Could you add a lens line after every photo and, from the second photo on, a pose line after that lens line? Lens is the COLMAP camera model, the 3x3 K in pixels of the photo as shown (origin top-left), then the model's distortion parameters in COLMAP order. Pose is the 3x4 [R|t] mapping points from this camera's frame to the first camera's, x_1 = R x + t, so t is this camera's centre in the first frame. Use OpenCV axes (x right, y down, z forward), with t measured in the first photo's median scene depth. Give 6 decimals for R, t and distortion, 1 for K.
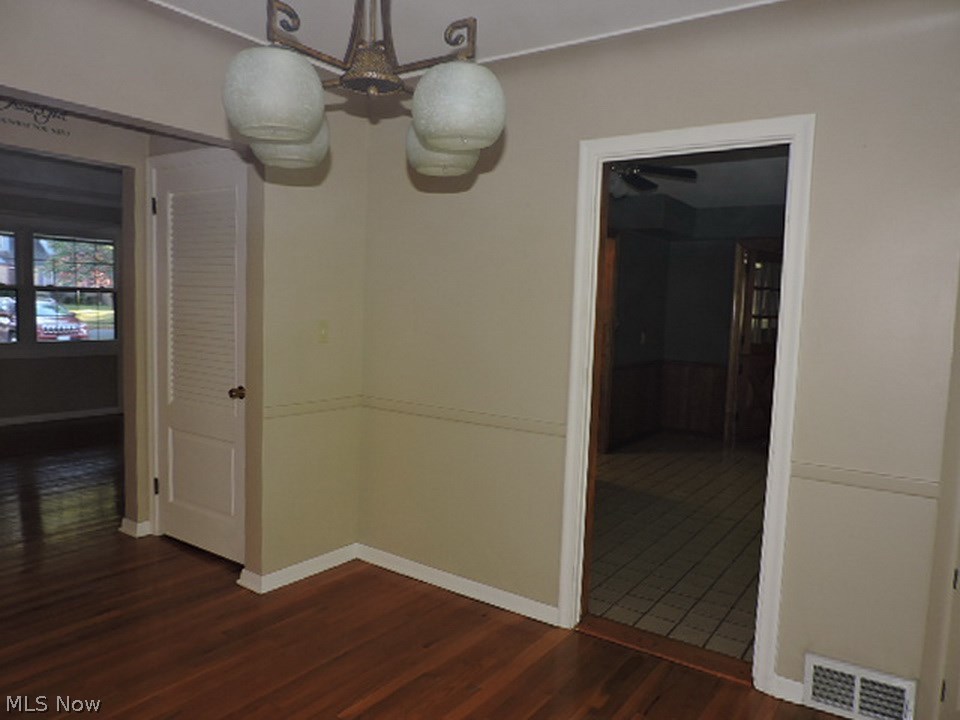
lens RADIAL K [[686.2, 0, 479.9], [0, 686.2, 361.5], [0, 0, 1]] dist [-0.018406, -0.002441]
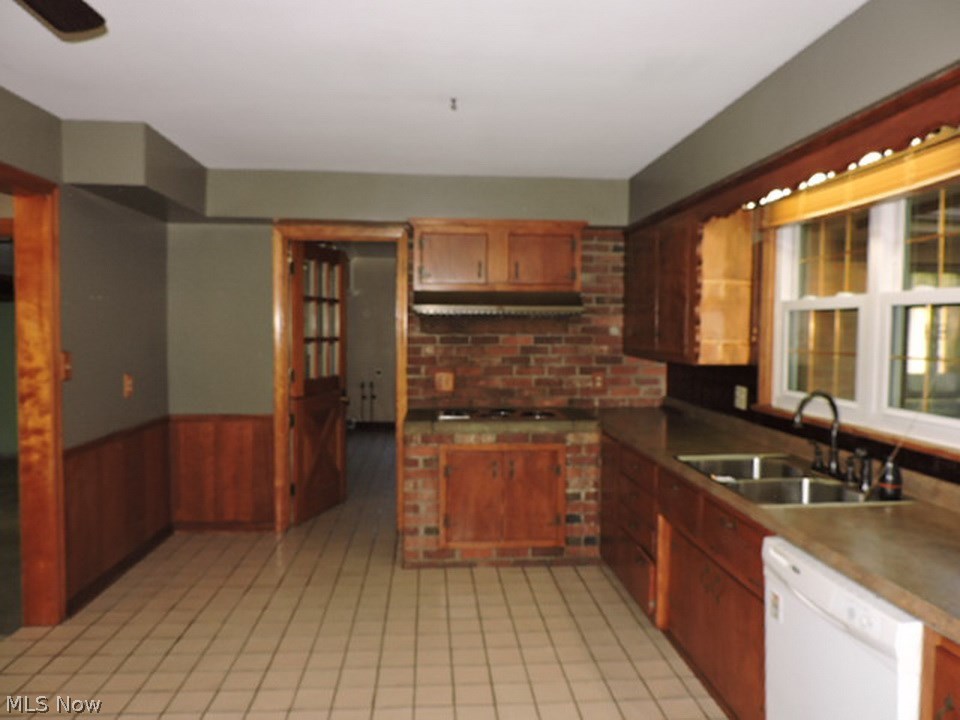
lens RADIAL K [[686.2, 0, 481.8], [0, 686.2, 359.5], [0, 0, 1]] dist [-0.018406, -0.002441]
pose [[0.796392, -0.050948, 0.602631, 0.126129], [0.064816, 0.997896, -0.001292, -0.034501], [-0.601298, 0.040089, 0.798019, 0.348435]]
